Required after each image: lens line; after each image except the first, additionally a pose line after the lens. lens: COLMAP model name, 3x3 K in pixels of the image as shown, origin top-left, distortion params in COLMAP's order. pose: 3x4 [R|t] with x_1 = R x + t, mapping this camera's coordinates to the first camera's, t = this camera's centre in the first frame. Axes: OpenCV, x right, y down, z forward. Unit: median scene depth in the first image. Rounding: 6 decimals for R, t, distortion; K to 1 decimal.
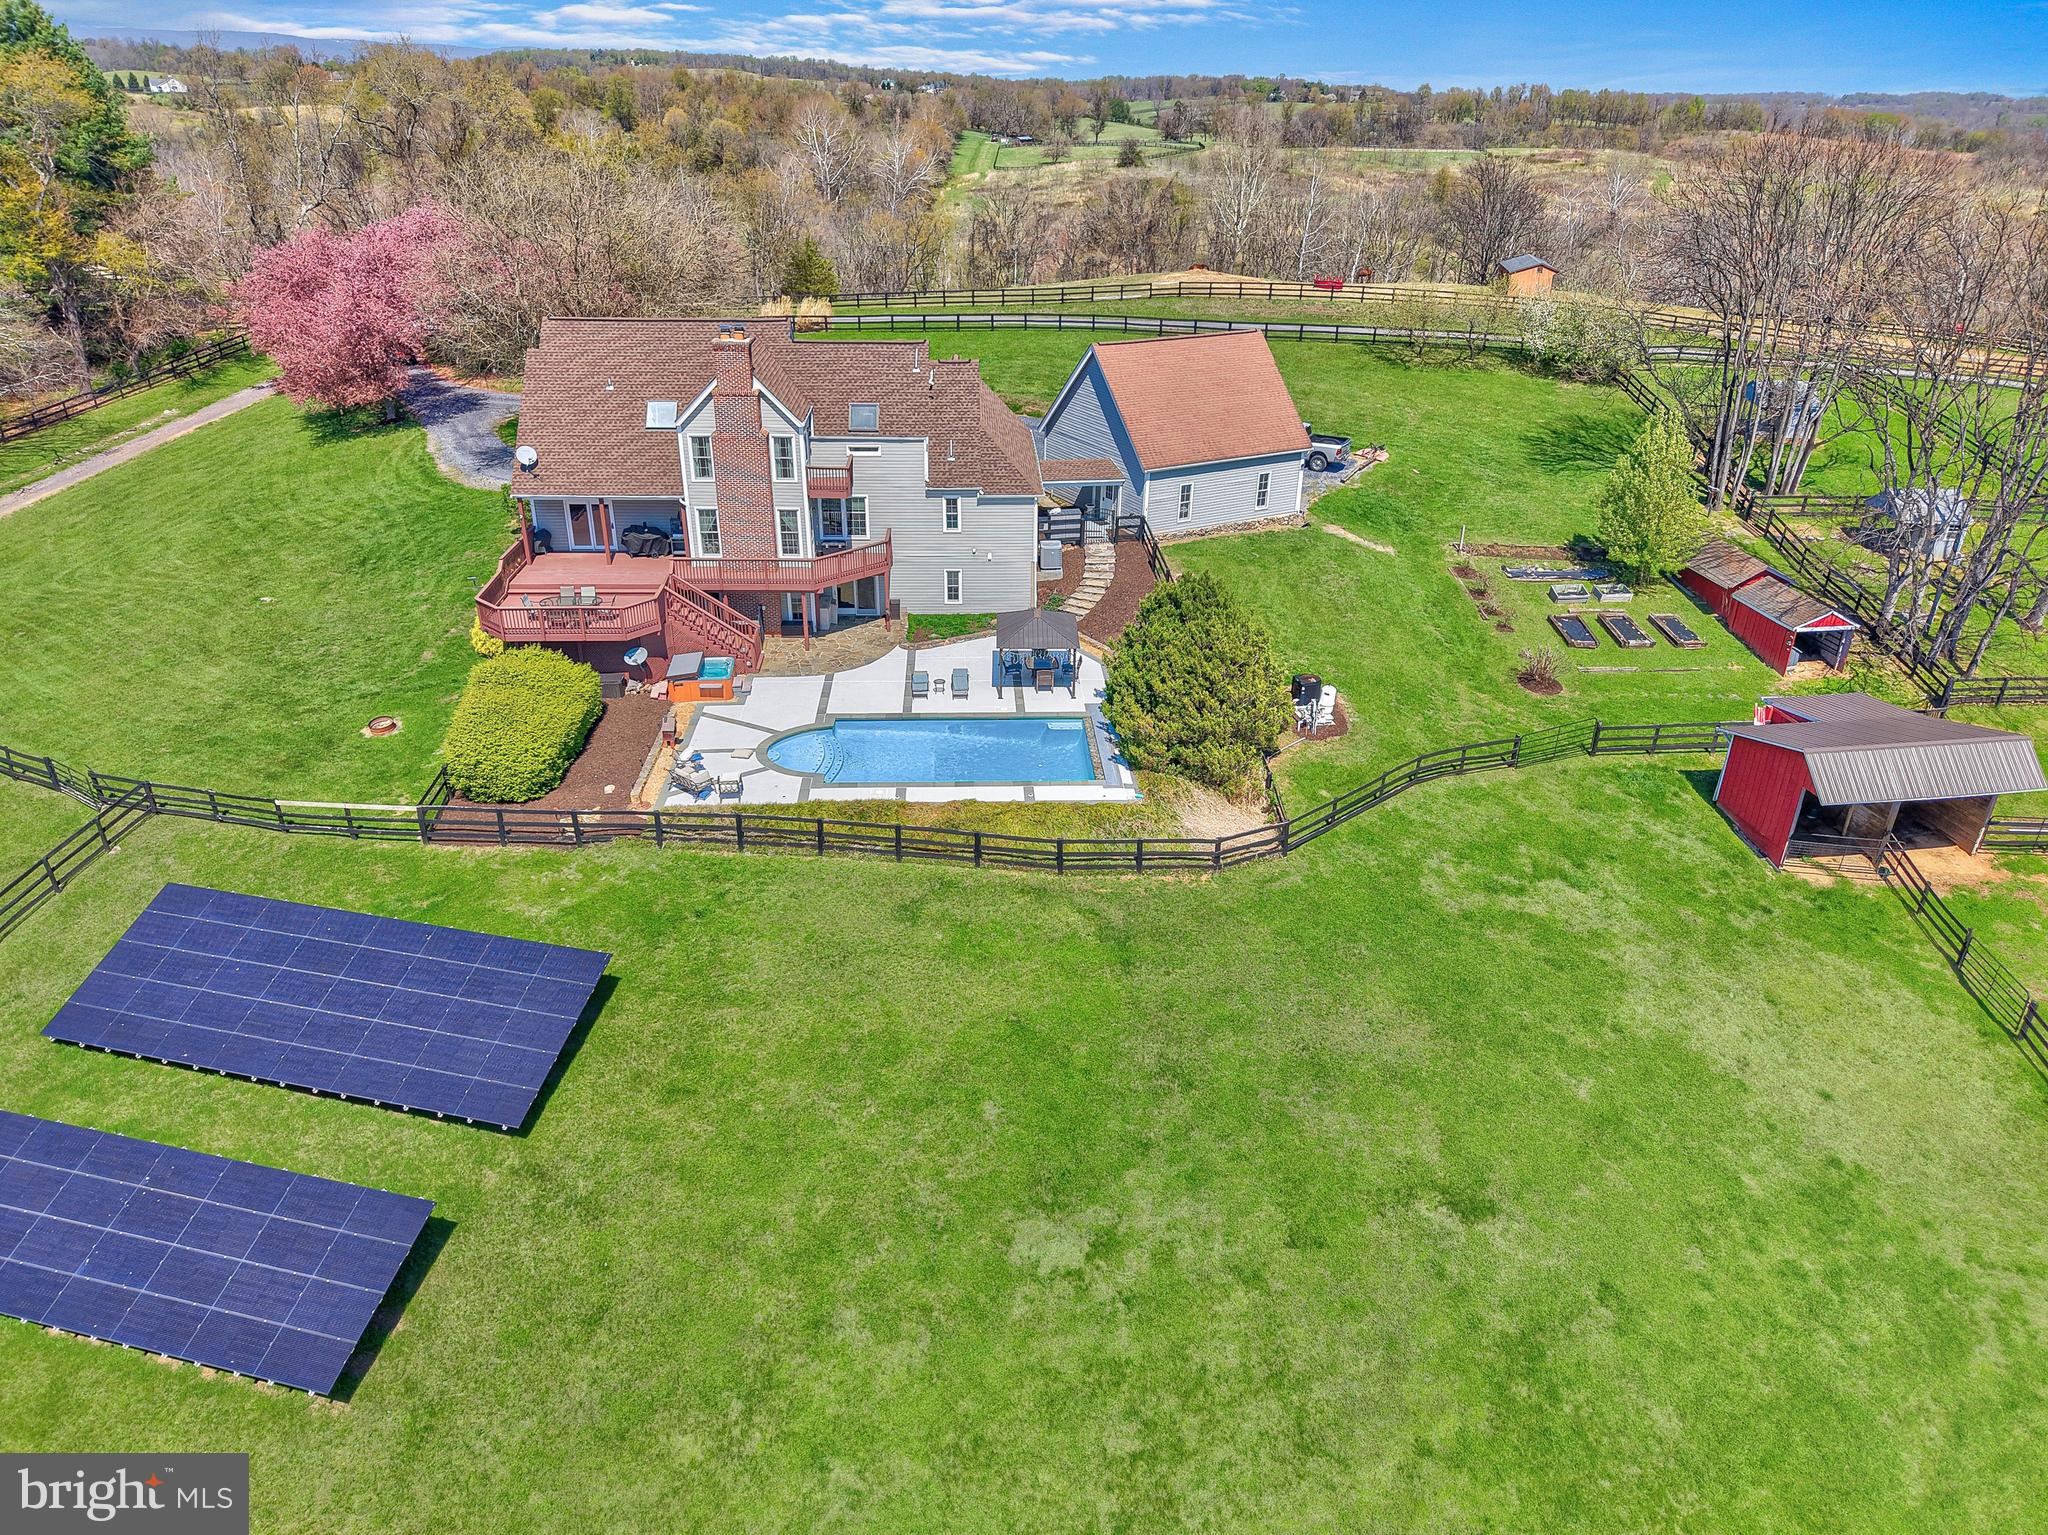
lens RADIAL K [[1338.4, 0, 1024.0], [0, 1338.4, 767.5], [0, 0, 1]] dist [0.069819, -0.088881]
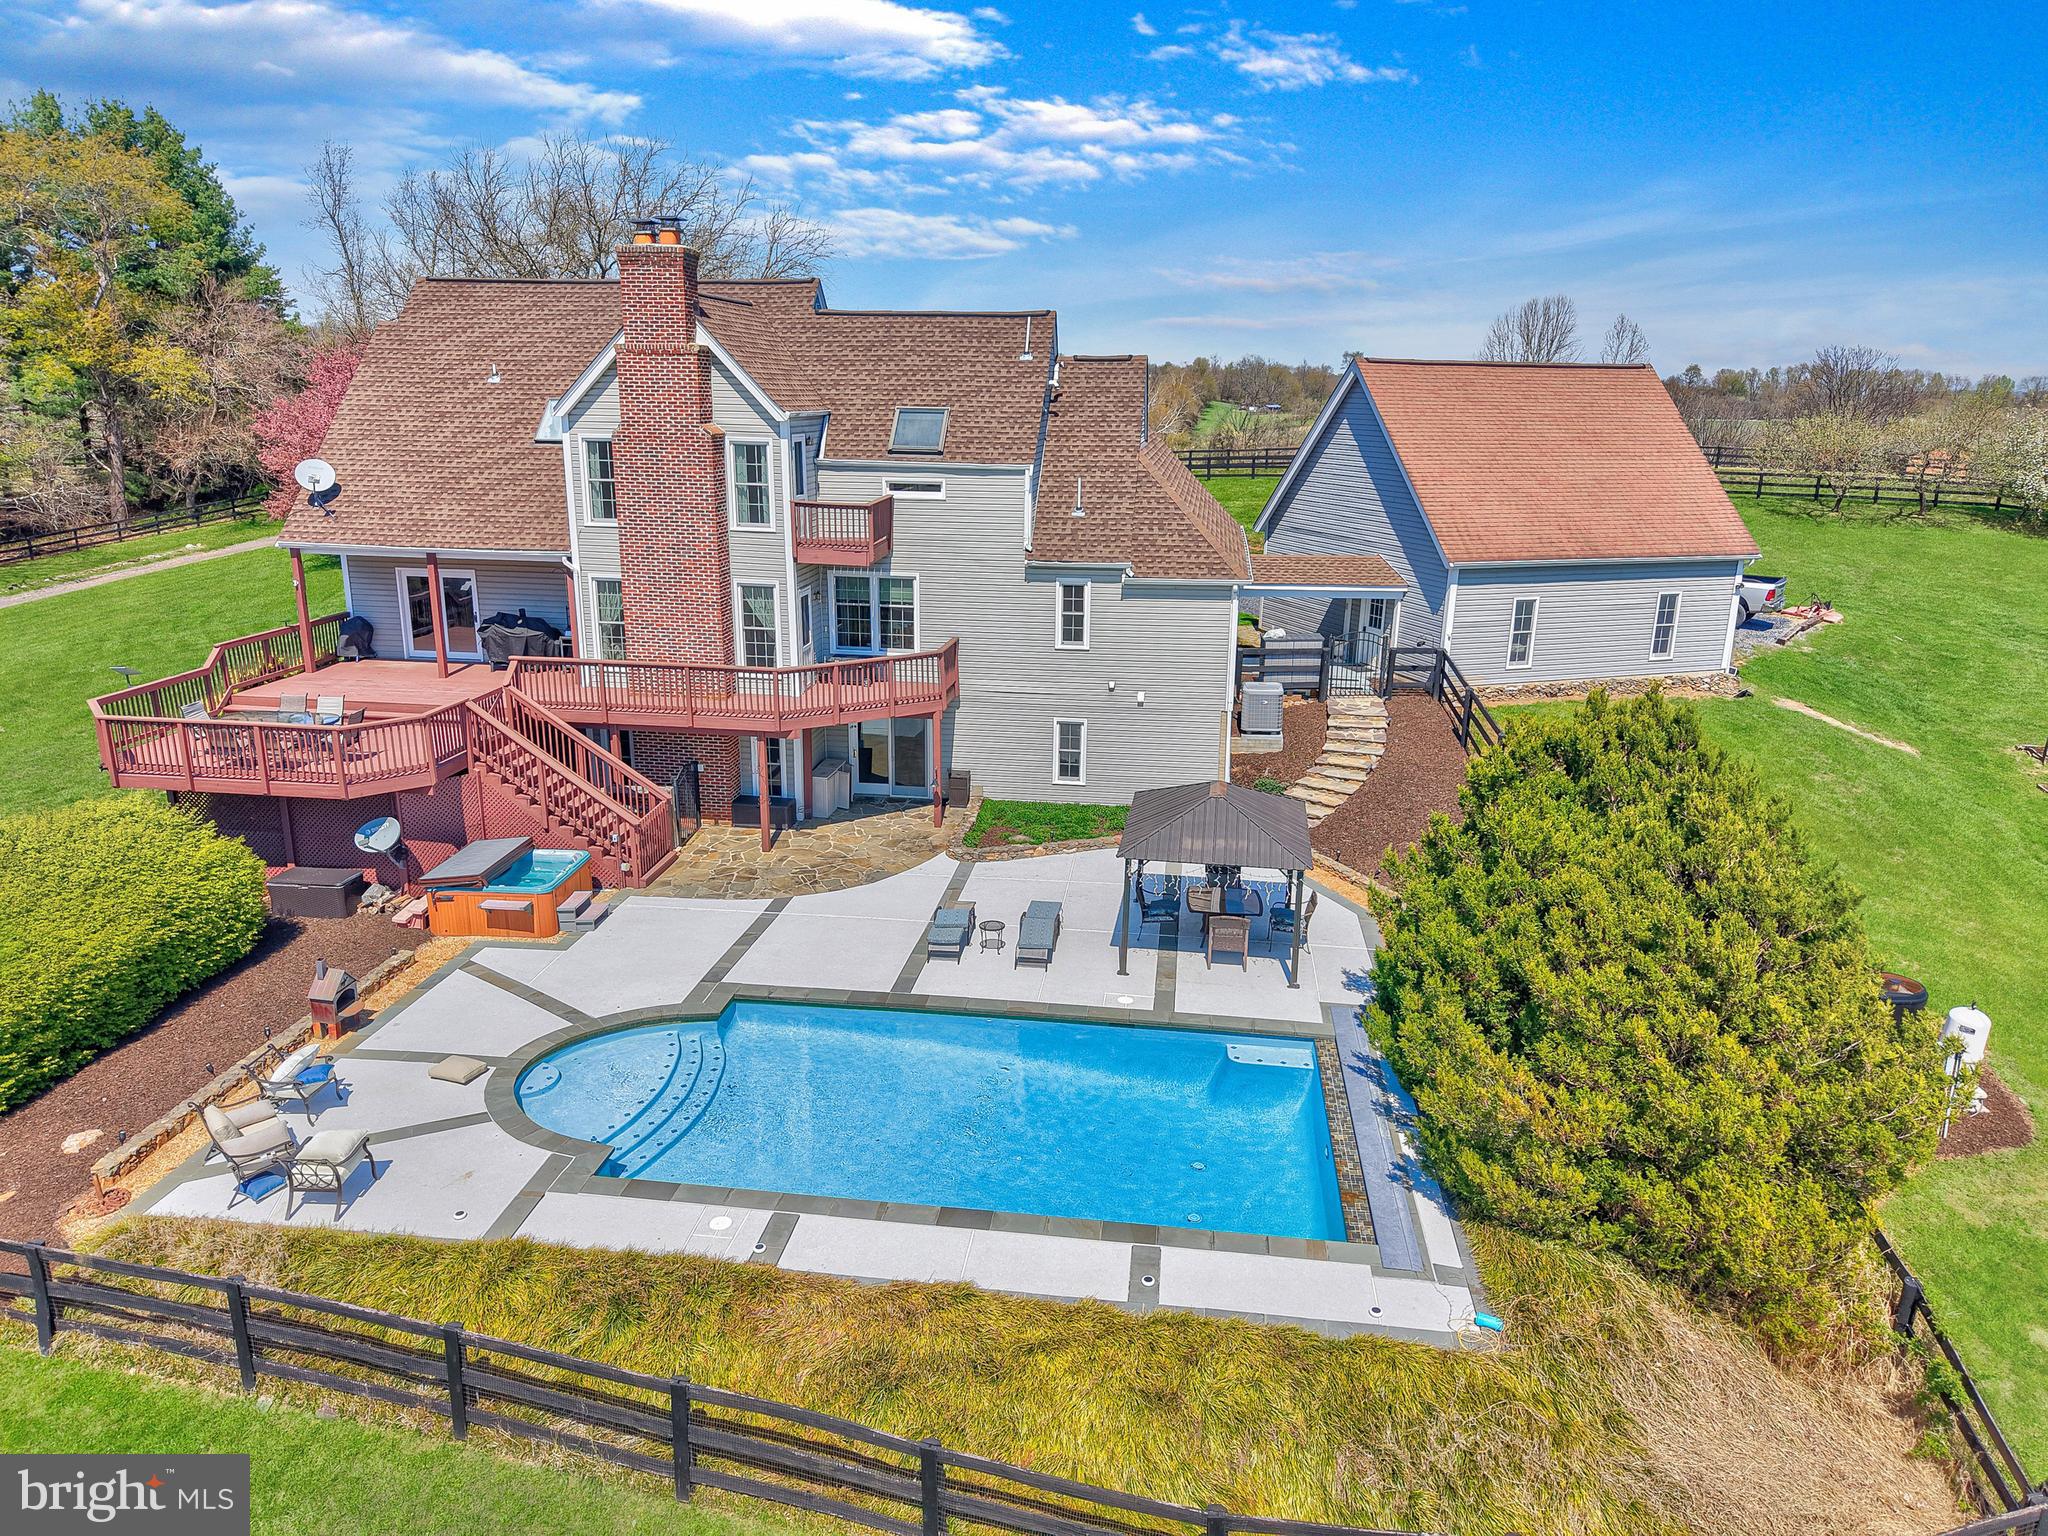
lens RADIAL K [[1338.4, 0, 1024.0], [0, 1338.4, 768.0], [0, 0, 1]] dist [0.069819, -0.088881]
pose [[0.984124, 0.046745, -0.171217, 0.021319], [-0.078552, 0.979781, -0.184007, -0.032647], [0.159154, 0.194535, 0.967898, 0.525119]]
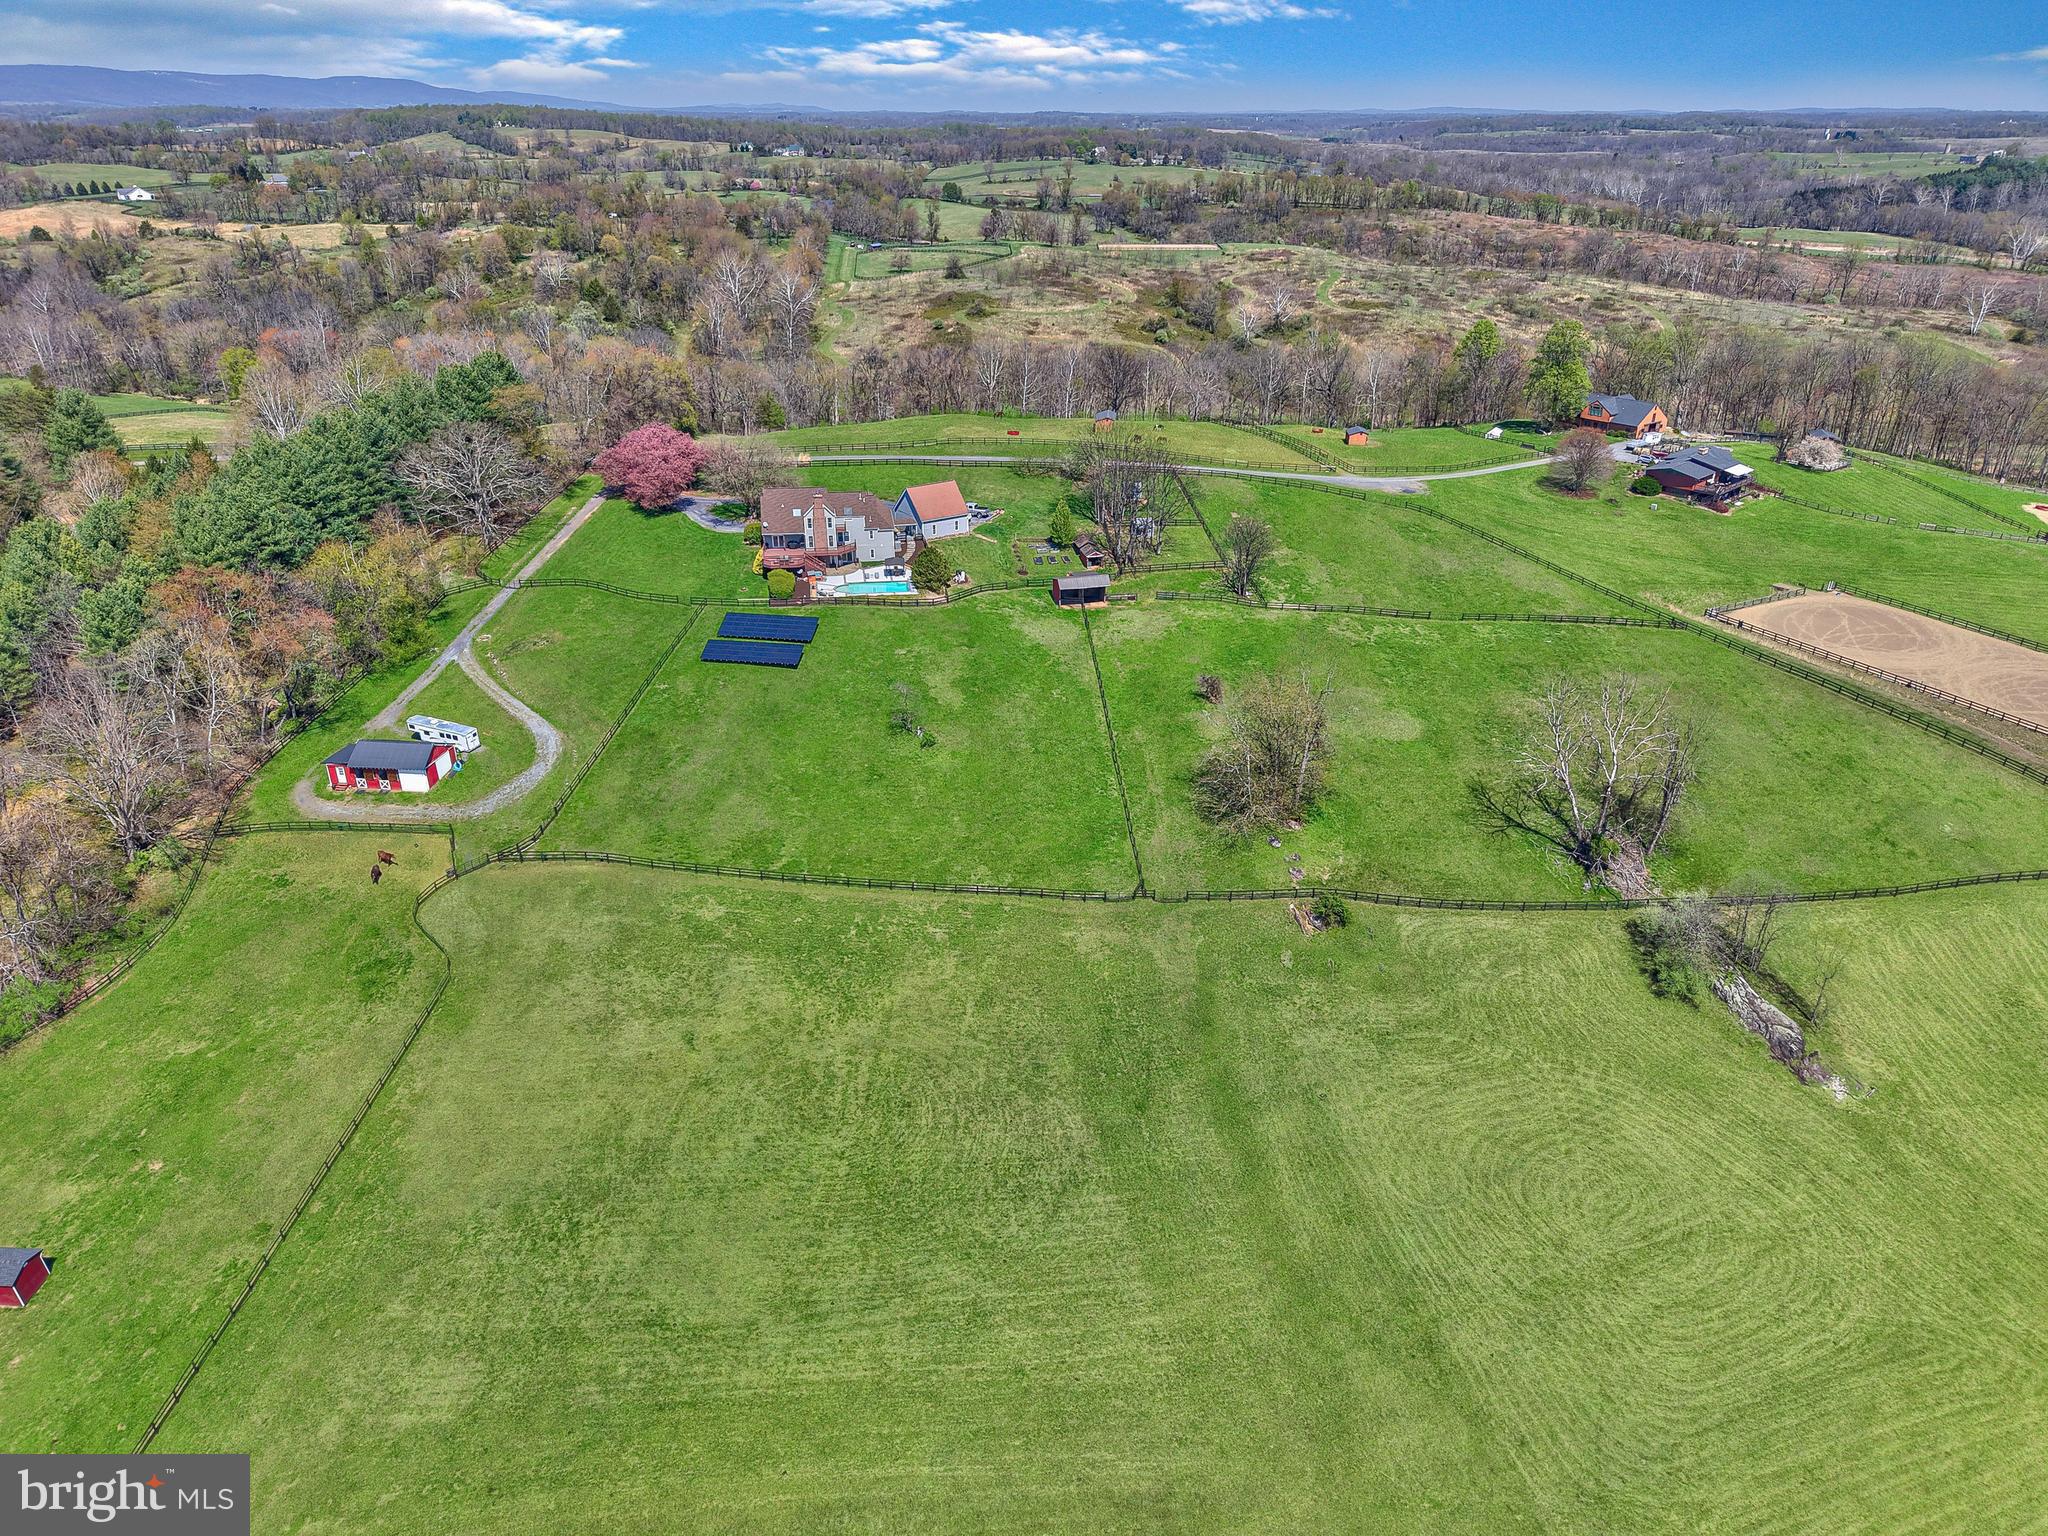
lens RADIAL K [[1338.4, 0, 1024.0], [0, 1338.4, 768.0], [0, 0, 1]] dist [0.069819, -0.088881]
pose [[0.994689, -0.052229, 0.088685, 0.005979], [0.053029, 0.998571, -0.006676, 0.560956], [-0.088209, 0.011344, 0.996037, -3.046633]]
